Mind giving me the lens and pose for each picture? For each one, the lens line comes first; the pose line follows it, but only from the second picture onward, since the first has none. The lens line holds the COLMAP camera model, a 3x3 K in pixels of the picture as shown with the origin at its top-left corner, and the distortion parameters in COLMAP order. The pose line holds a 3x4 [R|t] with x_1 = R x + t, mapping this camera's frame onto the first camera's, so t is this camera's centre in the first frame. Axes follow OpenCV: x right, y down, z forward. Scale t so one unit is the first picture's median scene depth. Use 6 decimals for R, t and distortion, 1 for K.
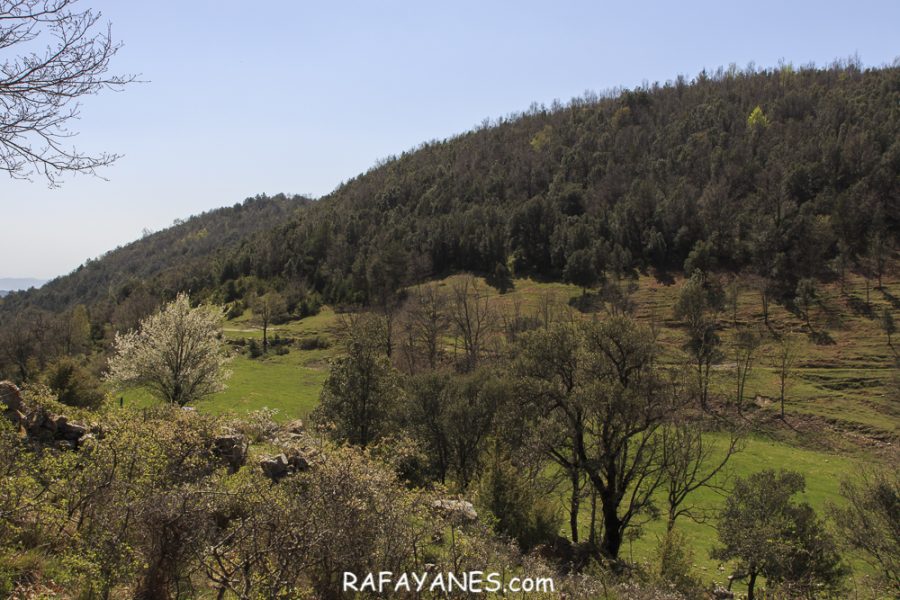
lens RADIAL K [[1036.4, 0, 446.1], [0, 1036.4, 298.9], [0, 0, 1]] dist [0.100881, 0.000000]
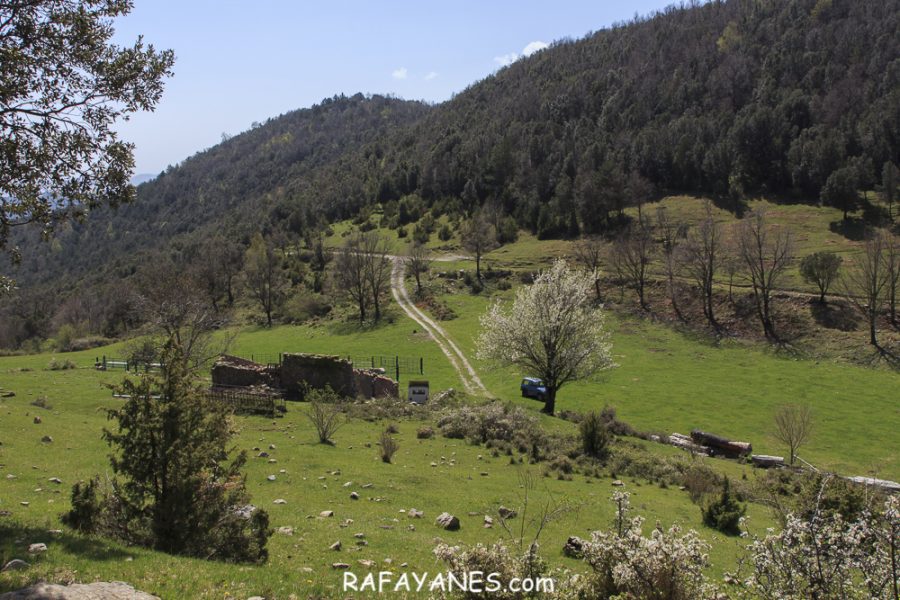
lens RADIAL K [[1036.4, 0, 456.9], [0, 1036.4, 304.2], [0, 0, 1]] dist [0.100881, 0.000000]
pose [[0.999254, -0.017707, -0.034312, -0.144273], [0.021297, 0.994001, 0.107275, -0.029290], [0.032207, -0.107926, 0.993637, 0.056582]]
